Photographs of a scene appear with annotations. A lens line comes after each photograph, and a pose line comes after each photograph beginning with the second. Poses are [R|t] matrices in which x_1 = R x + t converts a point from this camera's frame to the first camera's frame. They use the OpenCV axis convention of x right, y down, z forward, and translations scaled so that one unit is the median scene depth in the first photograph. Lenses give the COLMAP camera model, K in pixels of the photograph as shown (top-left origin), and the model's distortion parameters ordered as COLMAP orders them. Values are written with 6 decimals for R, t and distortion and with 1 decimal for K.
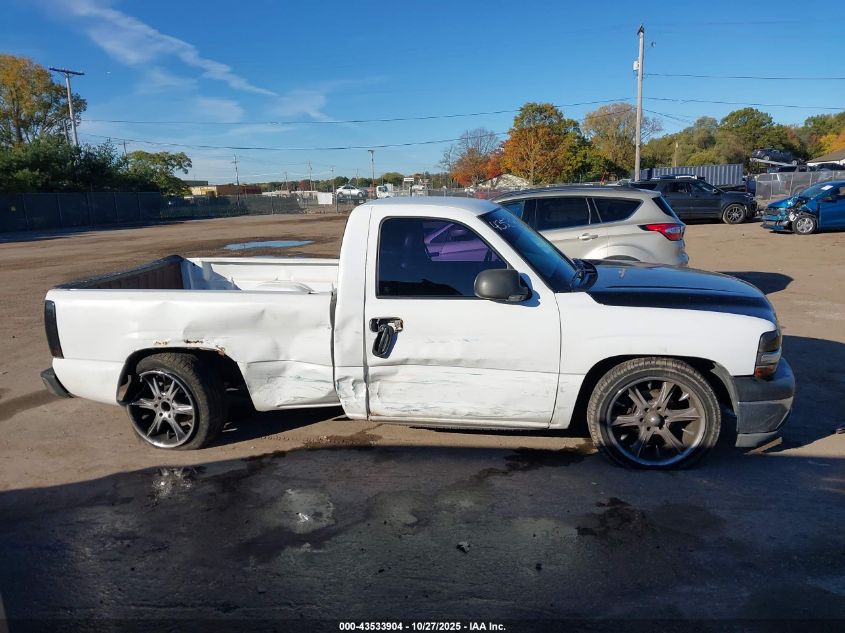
lens RADIAL K [[695.2, 0, 404.9], [0, 695.2, 316.3], [0, 0, 1]] dist [0.051146, -0.092965]
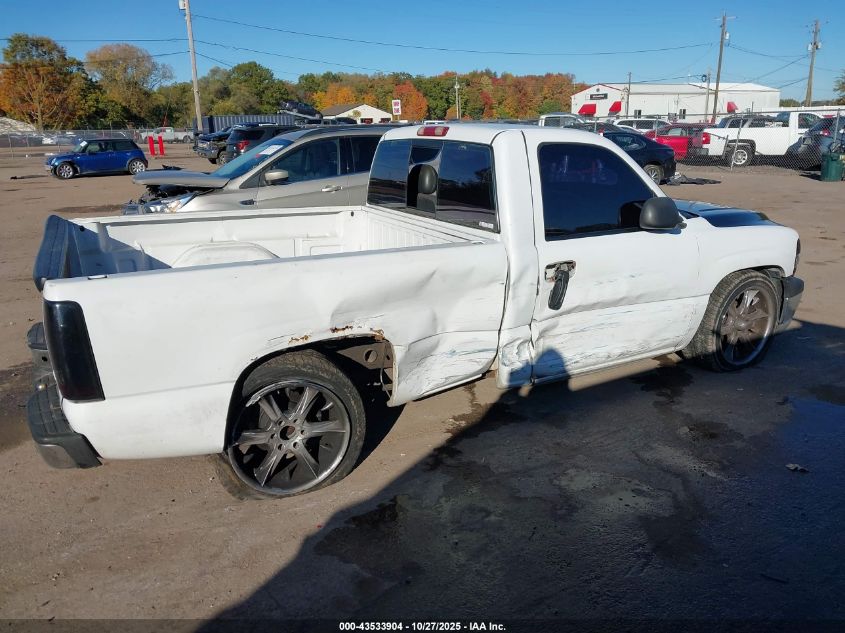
lens RADIAL K [[695.2, 0, 404.9], [0, 695.2, 316.3], [0, 0, 1]] dist [0.051146, -0.092965]
pose [[0.747984, -0.150367, 0.646460, -0.652161], [0.107721, 0.988588, 0.105307, -0.038810], [-0.654917, -0.009131, 0.755646, 0.409617]]
